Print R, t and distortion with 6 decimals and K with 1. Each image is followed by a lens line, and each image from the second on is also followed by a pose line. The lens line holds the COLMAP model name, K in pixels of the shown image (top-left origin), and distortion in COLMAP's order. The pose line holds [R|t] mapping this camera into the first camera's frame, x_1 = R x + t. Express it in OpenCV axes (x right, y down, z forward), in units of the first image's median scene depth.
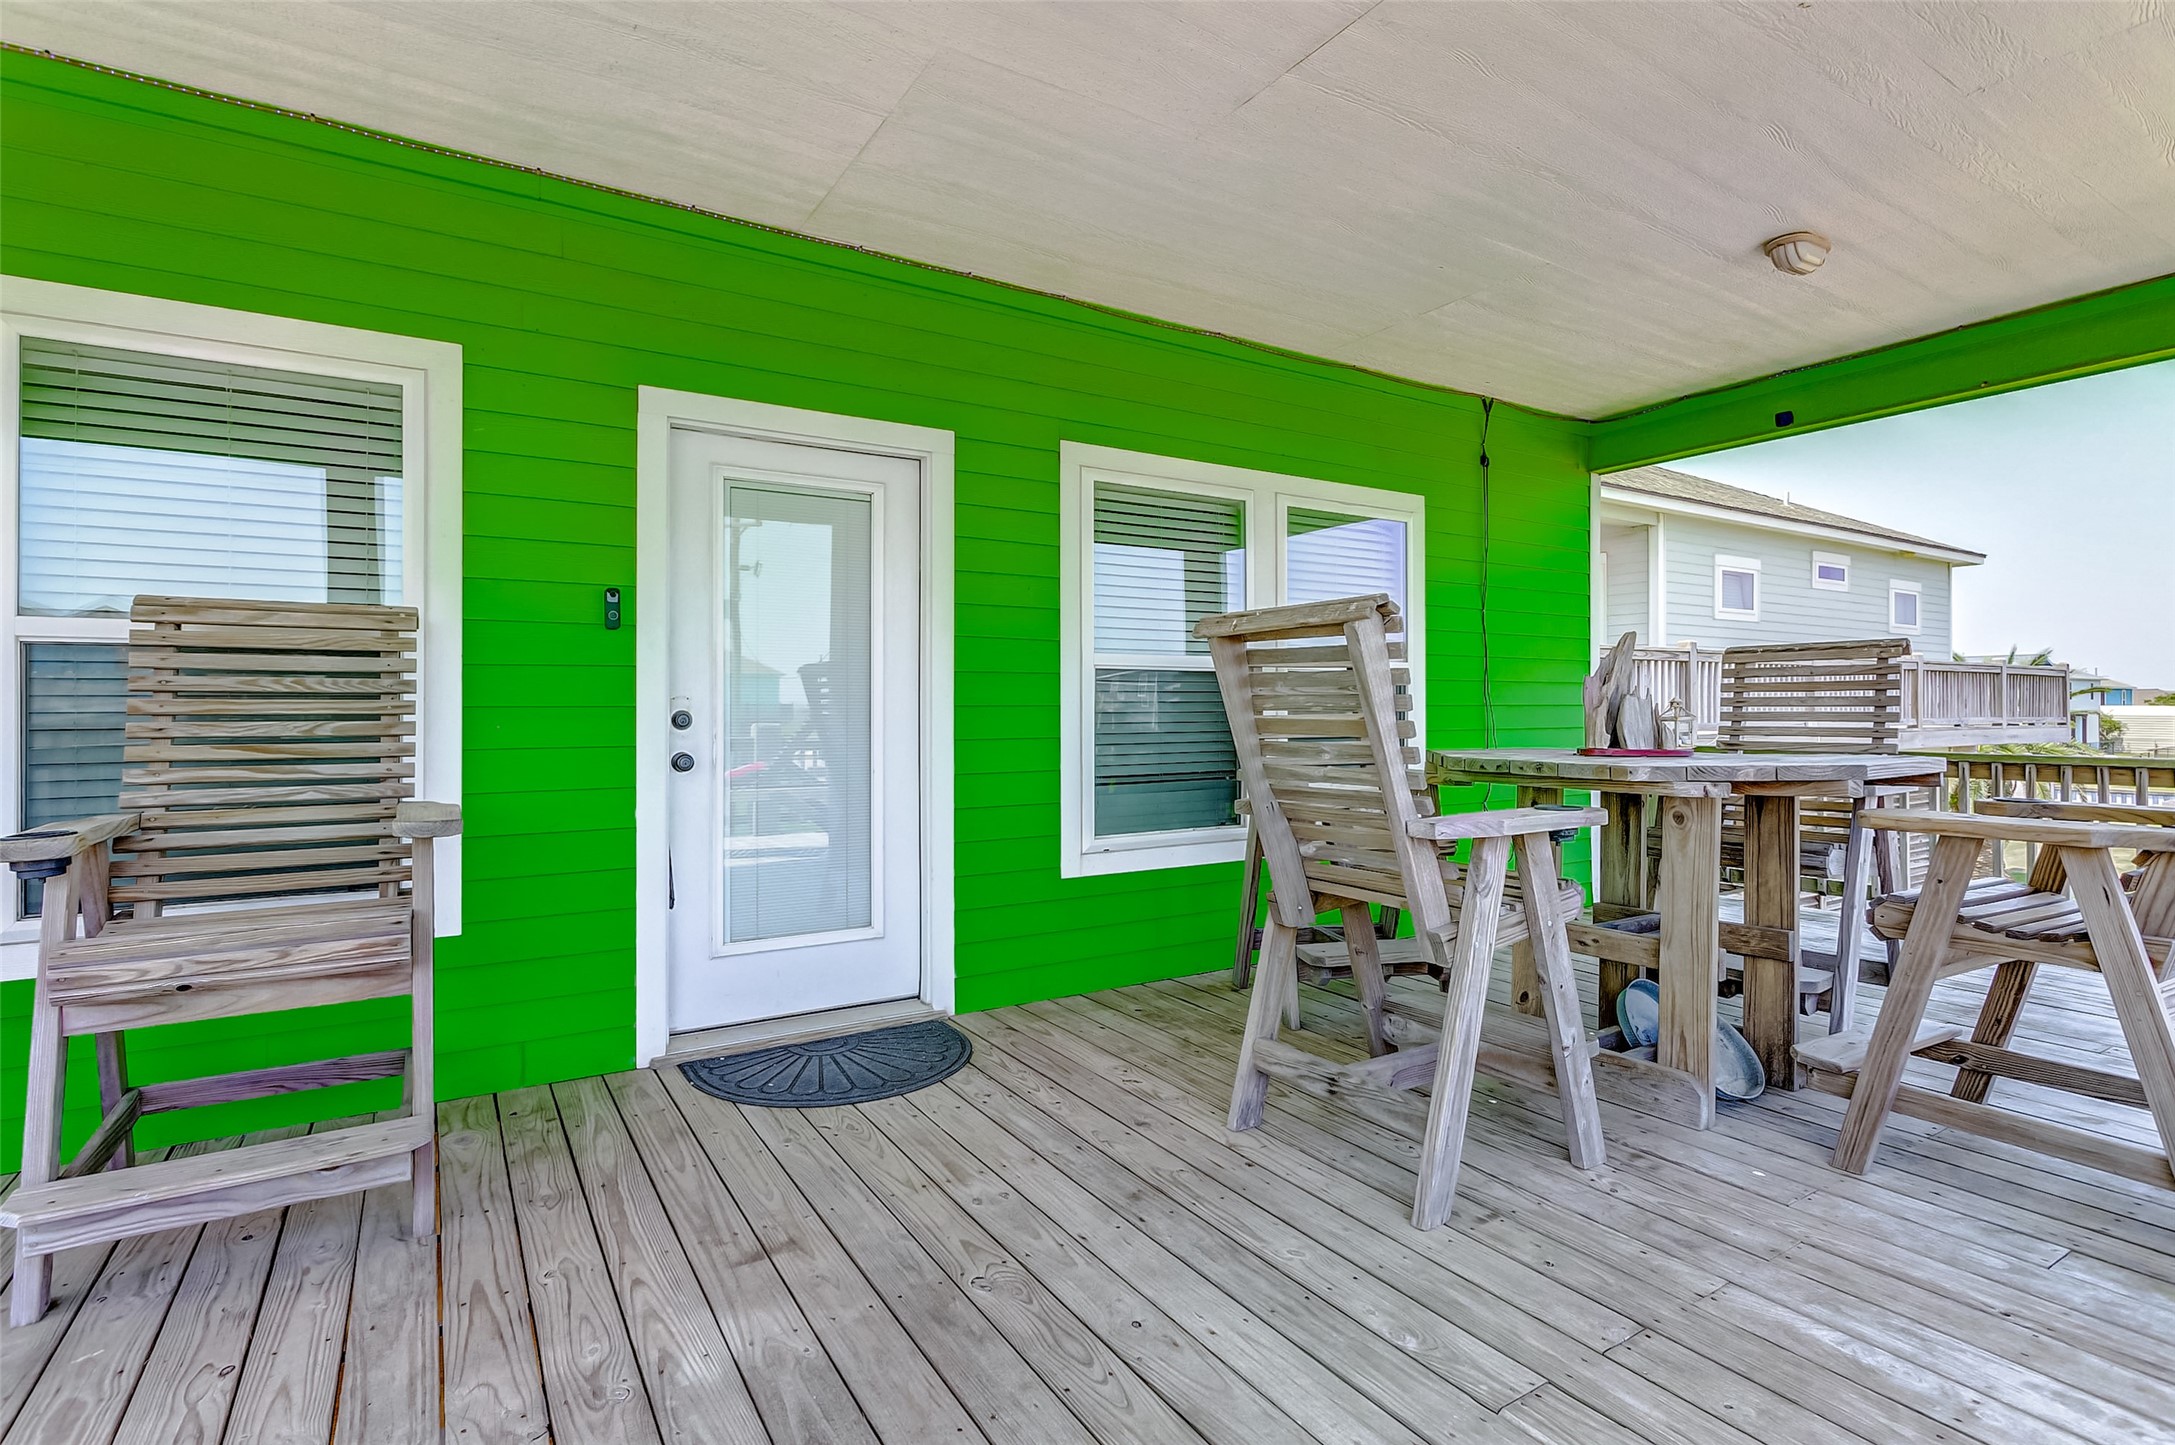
lens RADIAL K [[1060.7, 0, 1086.8], [0, 1060.7, 707.1], [0, 0, 1]] dist [-0.000763, 0.000216]
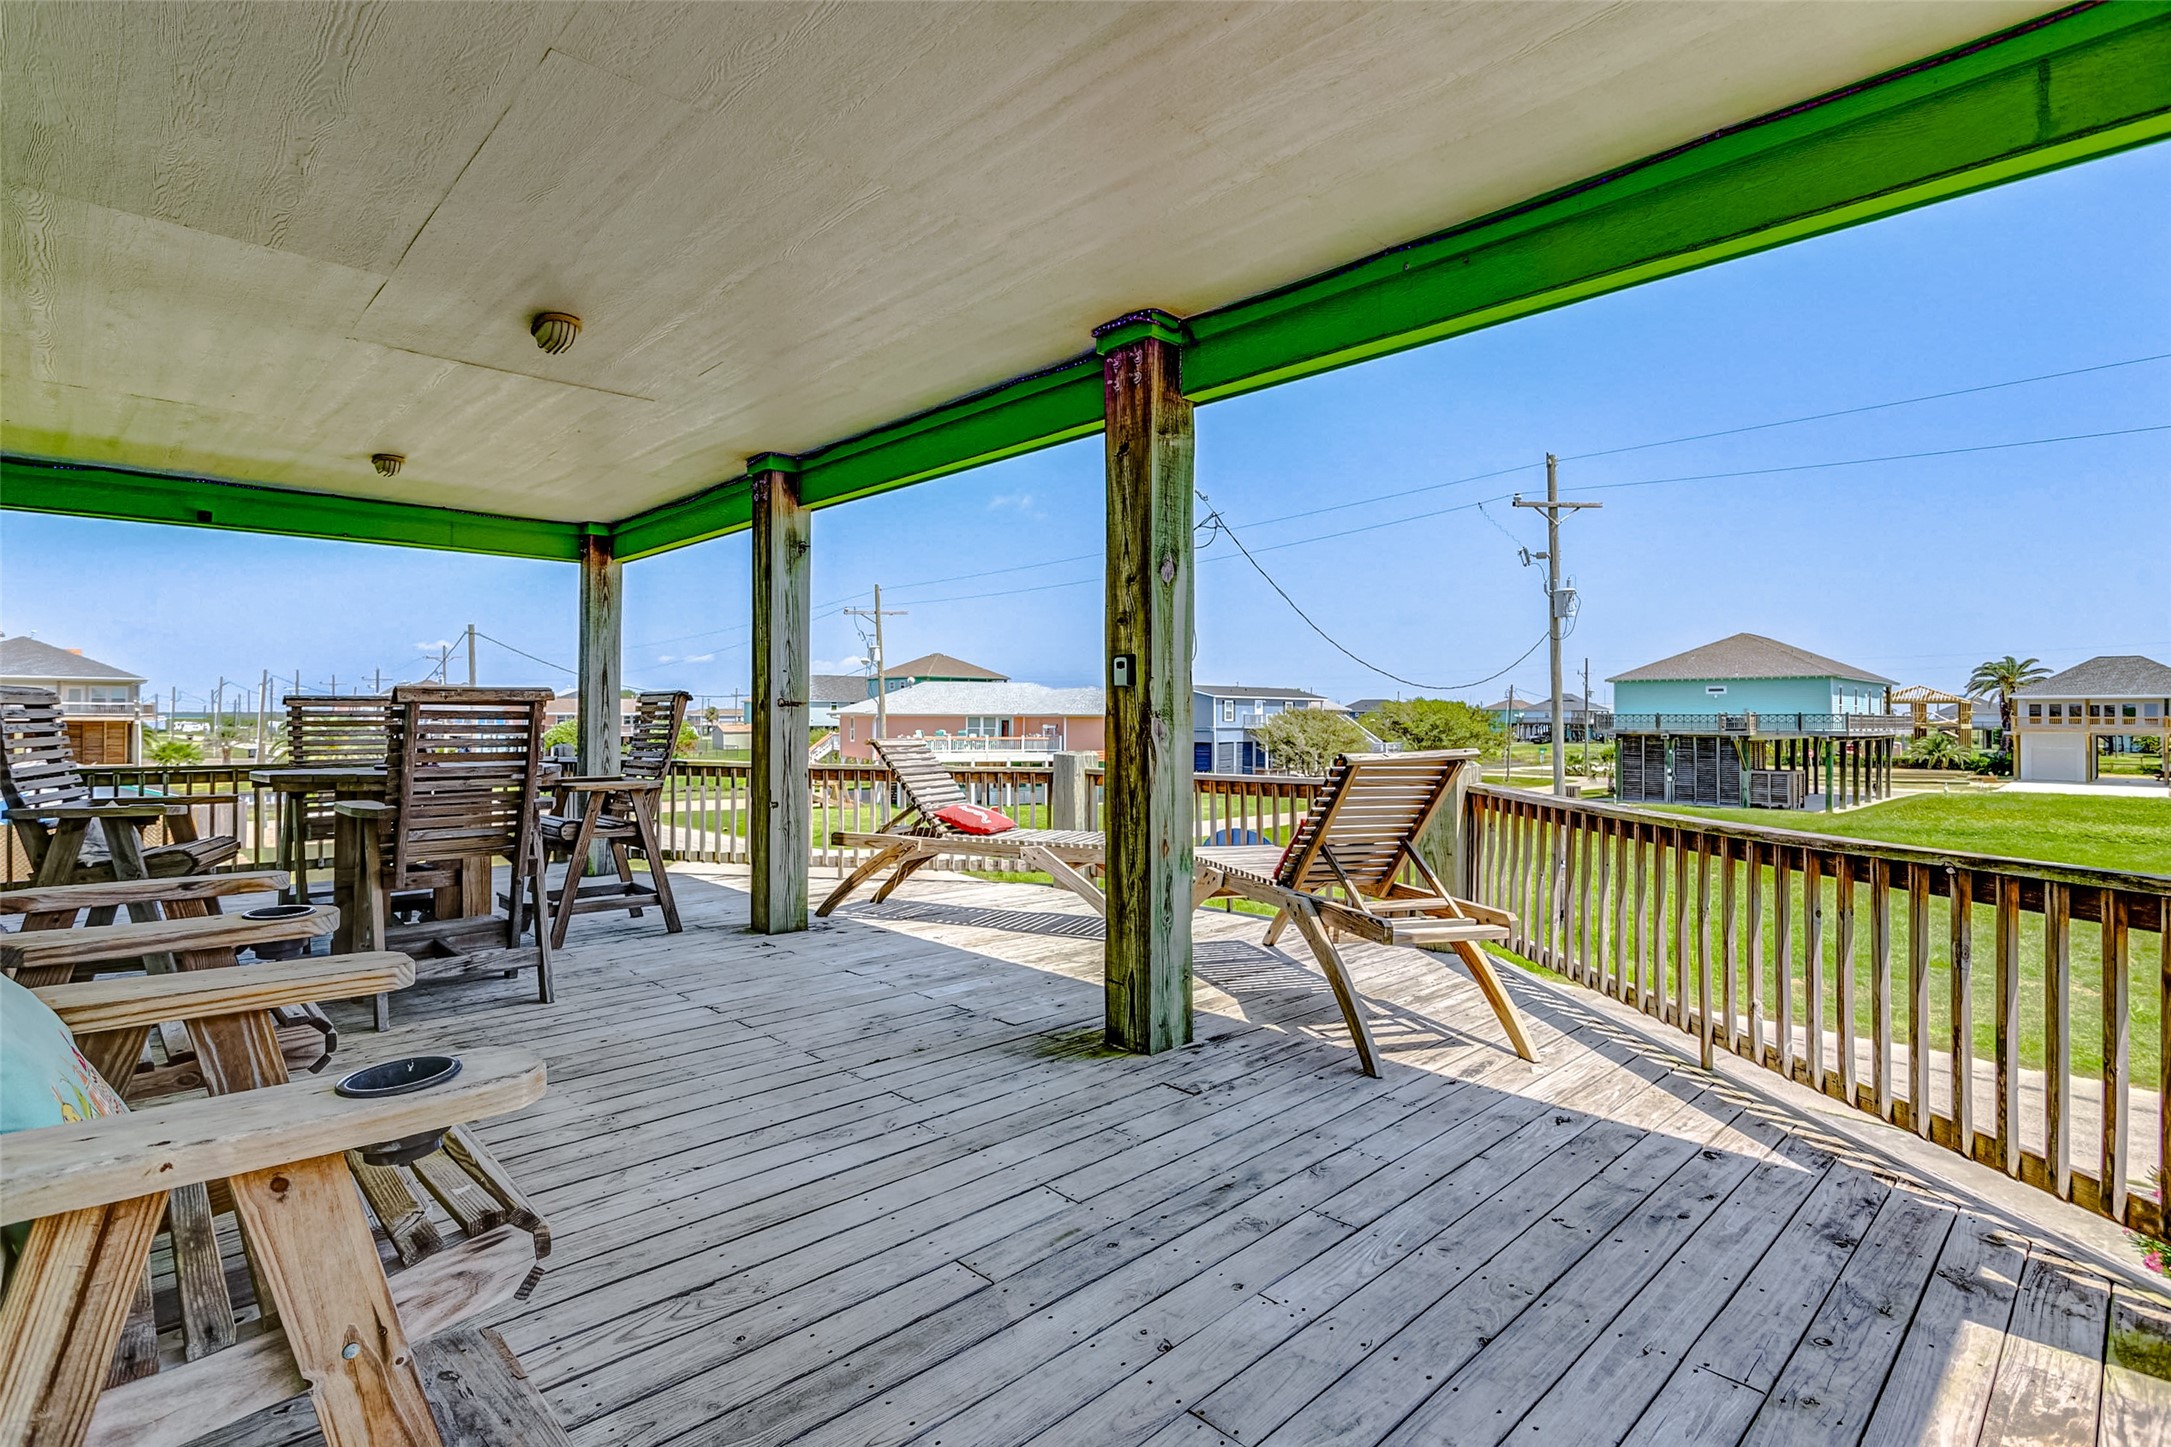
lens RADIAL K [[1058.8, 0, 1084.8], [0, 1058.8, 708.1], [0, 0, 1]] dist [-0.000763, 0.000216]
pose [[-0.215708, 0.007953, 0.976426, -1.447560], [-0.002330, 0.999960, -0.008659, -0.041546], [-0.976455, -0.004143, -0.215681, 0.340818]]
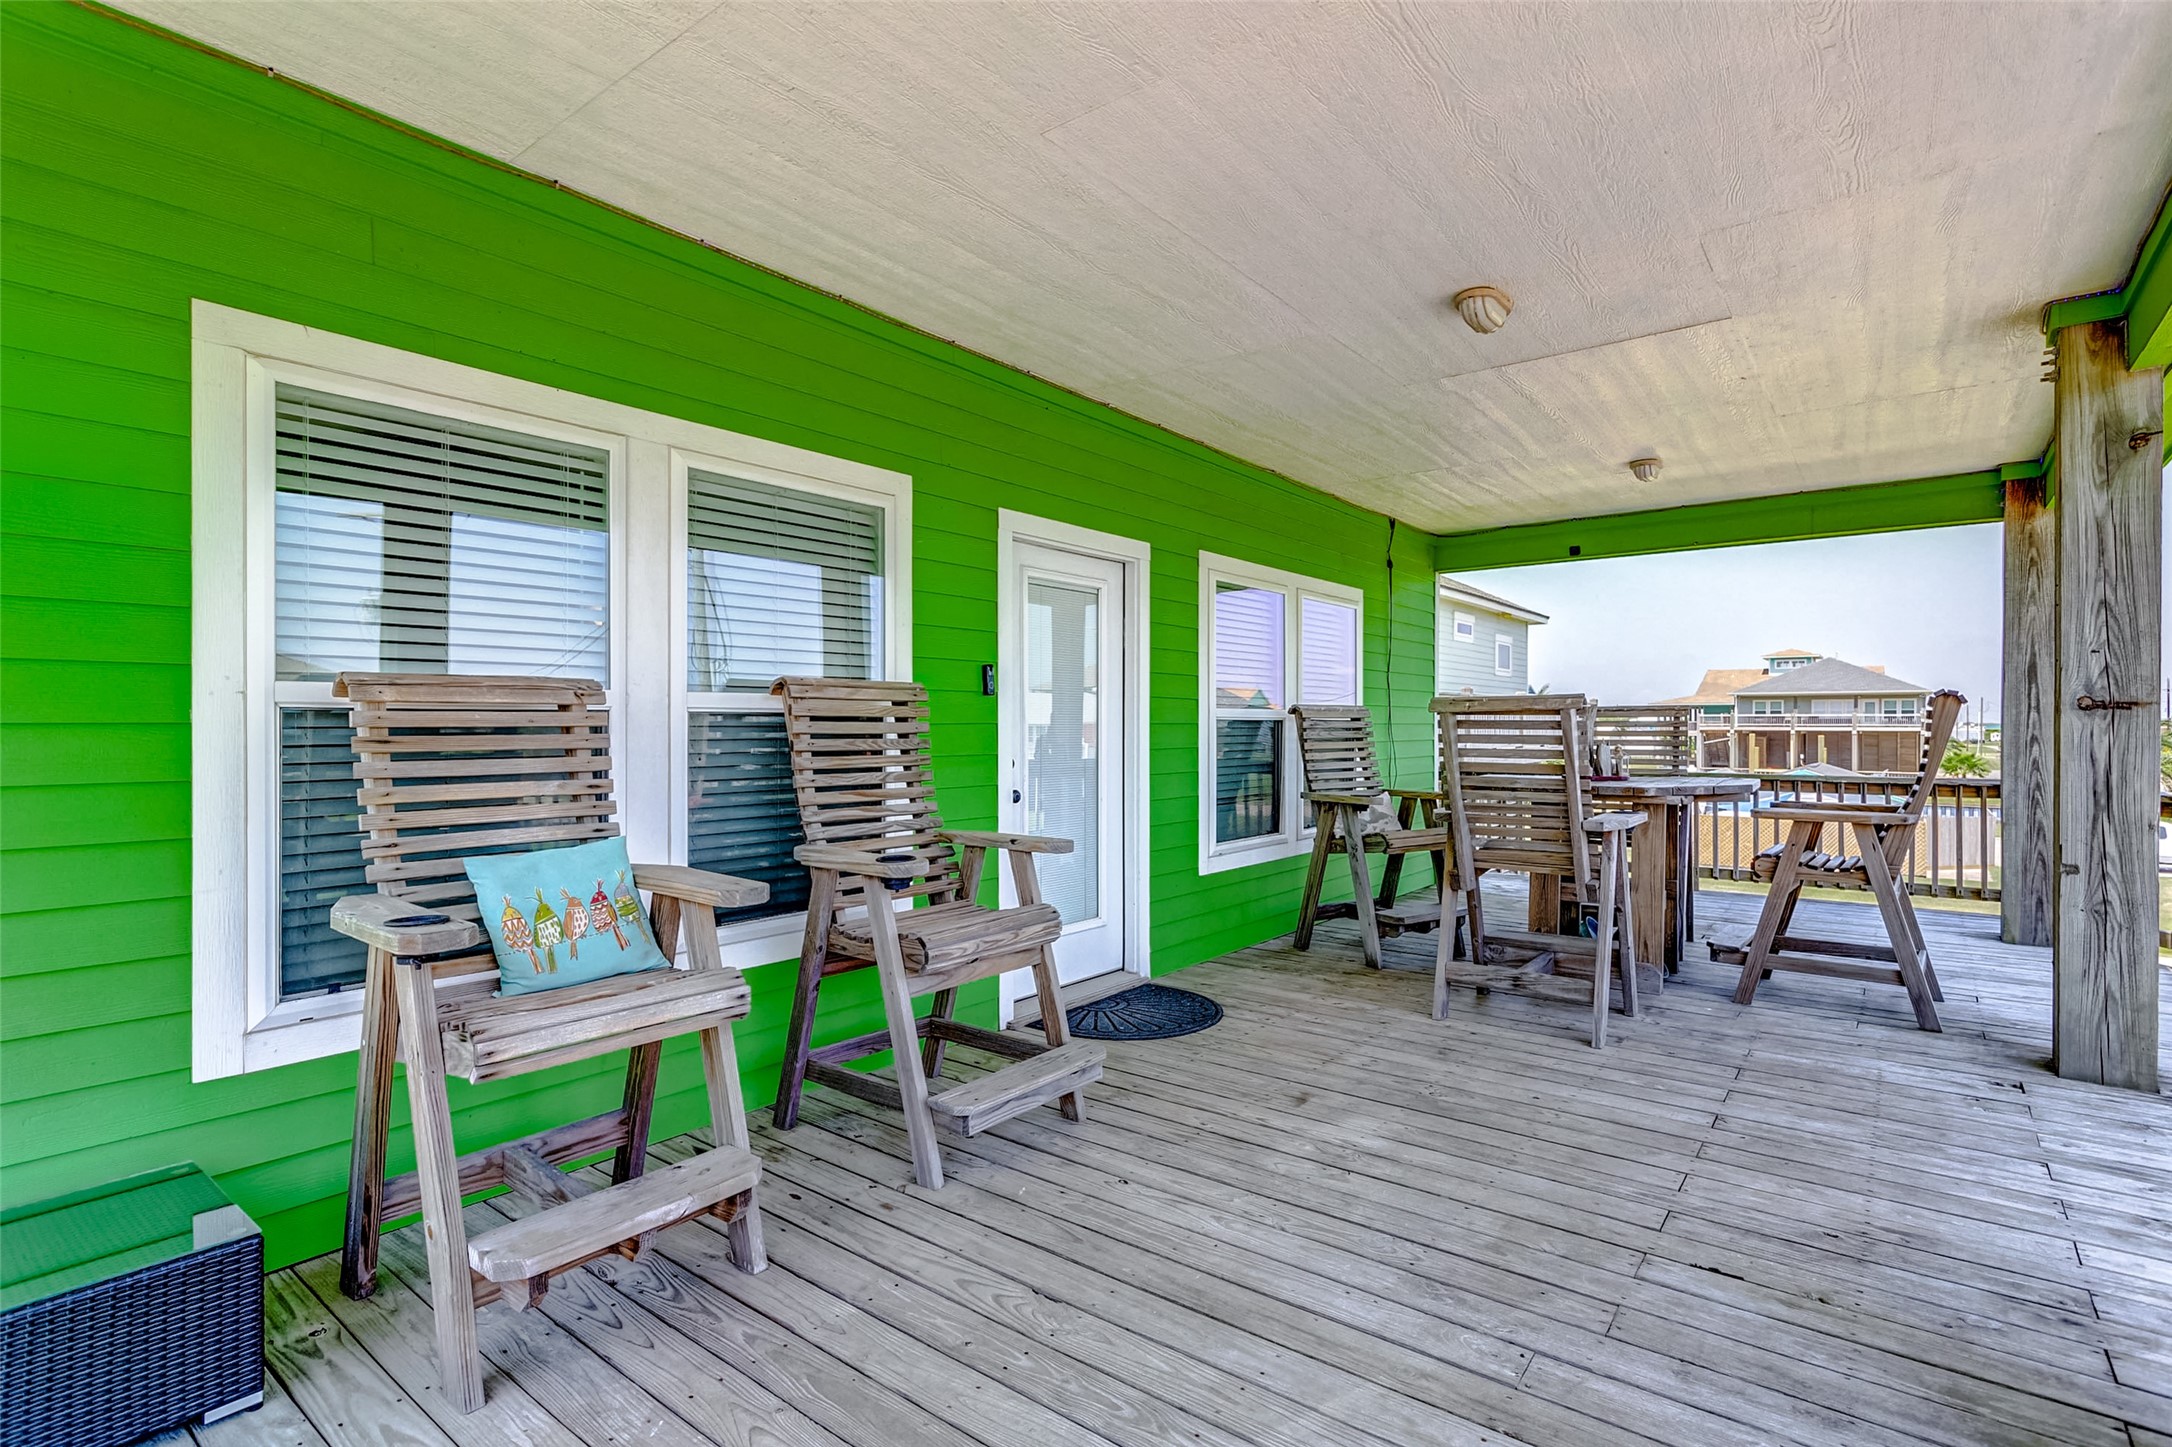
lens RADIAL K [[1062.2, 0, 1087.3], [0, 1062.2, 735.0], [0, 0, 1]] dist [-0.000166, 0.000836]
pose [[0.938629, -0.001497, 0.344925, -0.860290], [-0.002239, 0.999943, 0.010432, -0.042333], [-0.344921, -0.010564, 0.938572, -0.296406]]
